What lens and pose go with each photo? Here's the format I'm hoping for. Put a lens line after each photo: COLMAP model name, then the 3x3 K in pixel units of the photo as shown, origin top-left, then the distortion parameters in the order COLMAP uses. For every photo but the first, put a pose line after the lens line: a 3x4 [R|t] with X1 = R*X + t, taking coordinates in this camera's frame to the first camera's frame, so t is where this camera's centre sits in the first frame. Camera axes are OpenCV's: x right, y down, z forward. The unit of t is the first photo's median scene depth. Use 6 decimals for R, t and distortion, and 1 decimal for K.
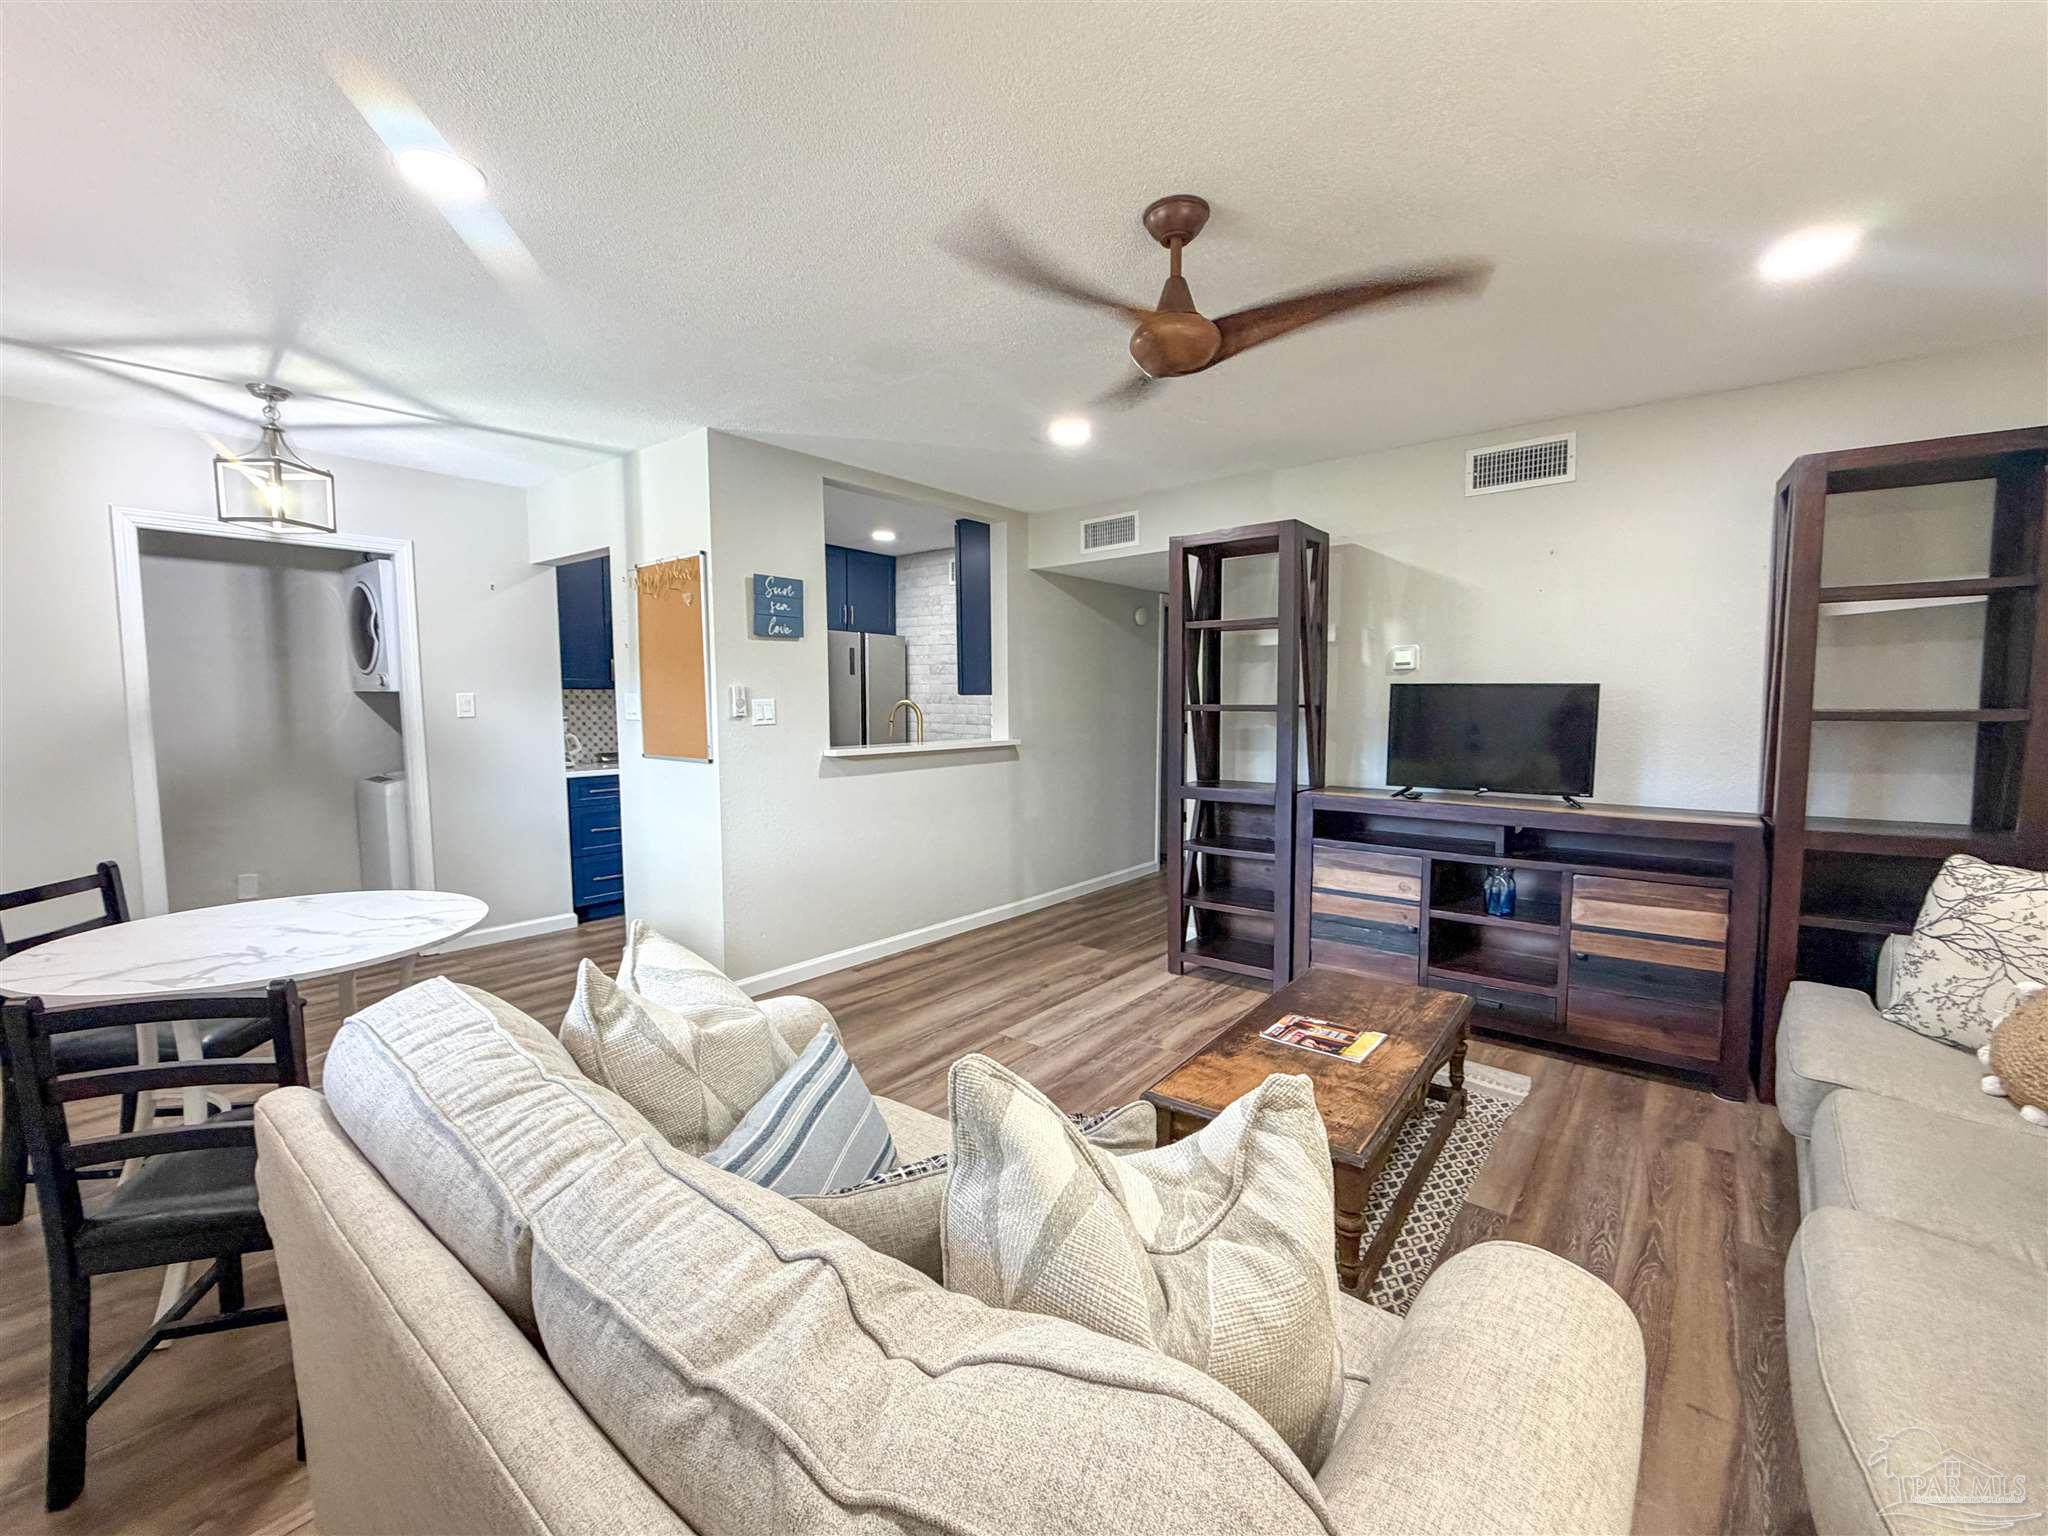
lens RADIAL K [[863.9, 0, 1022.3], [0, 863.9, 765.1], [0, 0, 1]] dist [-0.013035, -0.000100]
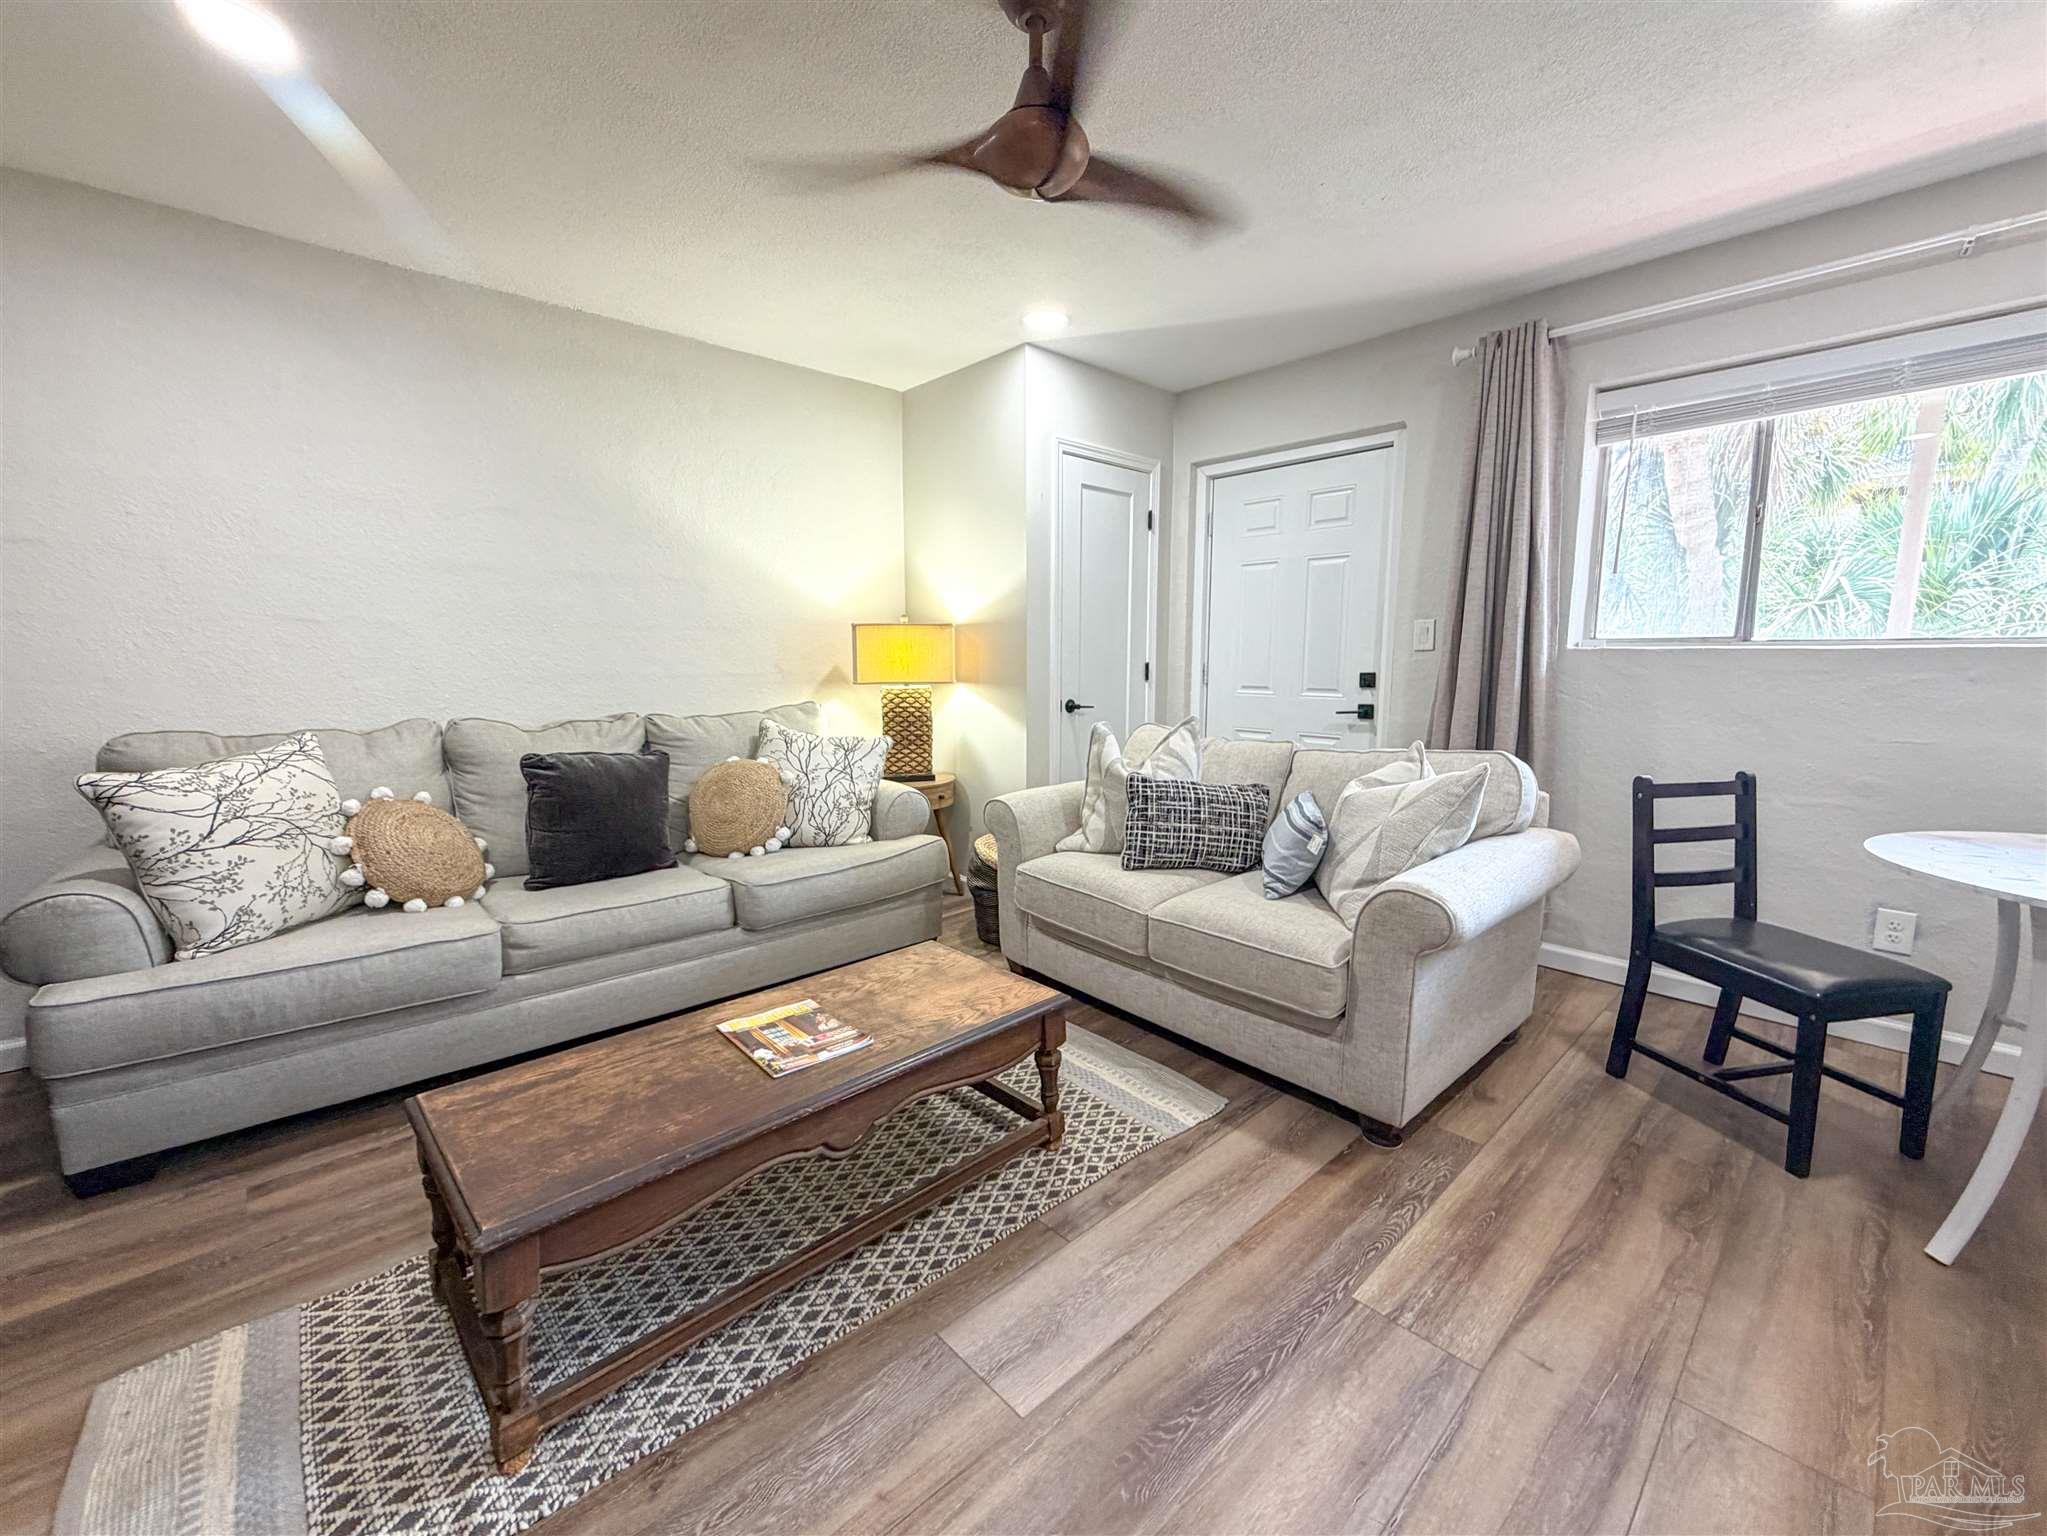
lens RADIAL K [[825.6, 0, 1013.7], [0, 825.6, 767.2], [0, 0, 1]] dist [0.000325, -0.000117]
pose [[-0.987542, -0.019743, 0.156113, 0.036186], [0.013412, 0.977926, 0.208519, -0.042521], [-0.156784, 0.208015, -0.965478, 1.127796]]
